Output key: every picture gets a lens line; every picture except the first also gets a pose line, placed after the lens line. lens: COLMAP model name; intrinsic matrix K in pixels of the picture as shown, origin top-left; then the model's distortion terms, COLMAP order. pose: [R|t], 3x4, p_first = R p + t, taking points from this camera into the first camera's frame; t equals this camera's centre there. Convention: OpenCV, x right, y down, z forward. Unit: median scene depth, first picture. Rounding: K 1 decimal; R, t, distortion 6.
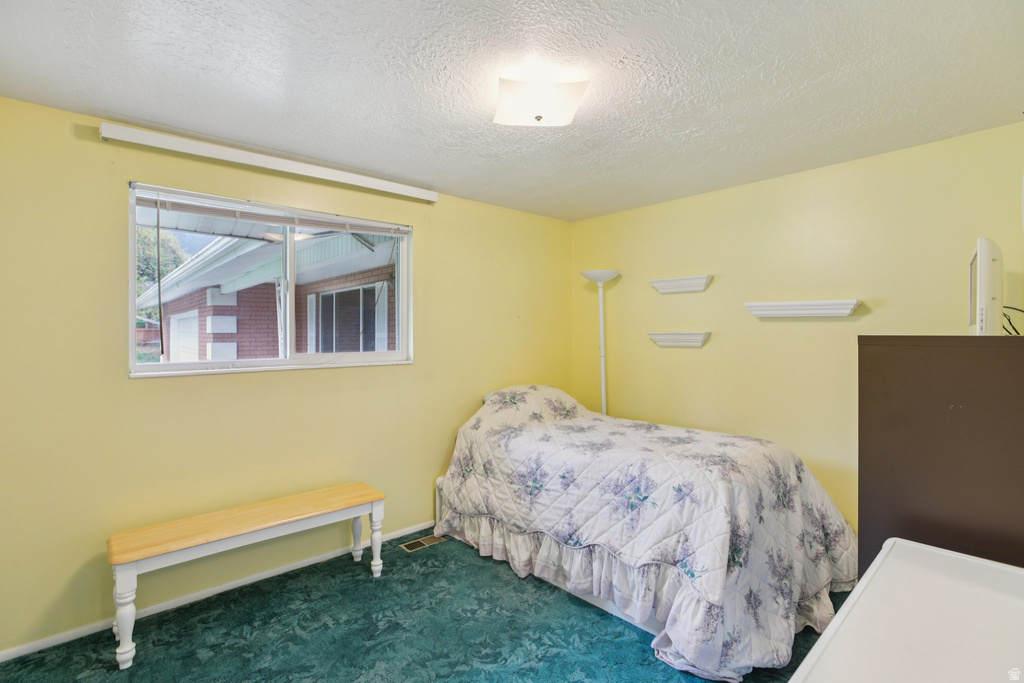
lens RADIAL K [[476.0, 0, 515.5], [0, 476.0, 338.5], [0, 0, 1]] dist [-0.024593, 0.006185]
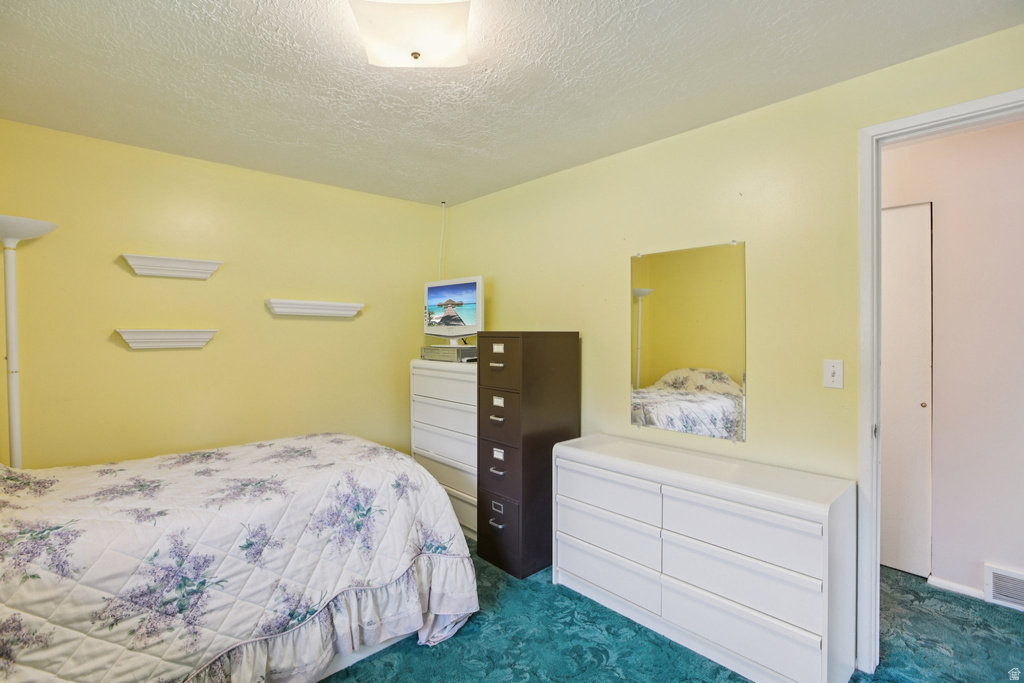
lens RADIAL K [[476.0, 0, 515.8], [0, 476.0, 339.1], [0, 0, 1]] dist [-0.024593, 0.006185]
pose [[-0.012142, -0.005469, 0.999911, -0.602169], [0.009582, 0.999938, 0.005586, 0.005425], [-0.999880, 0.009649, -0.012089, 0.687190]]
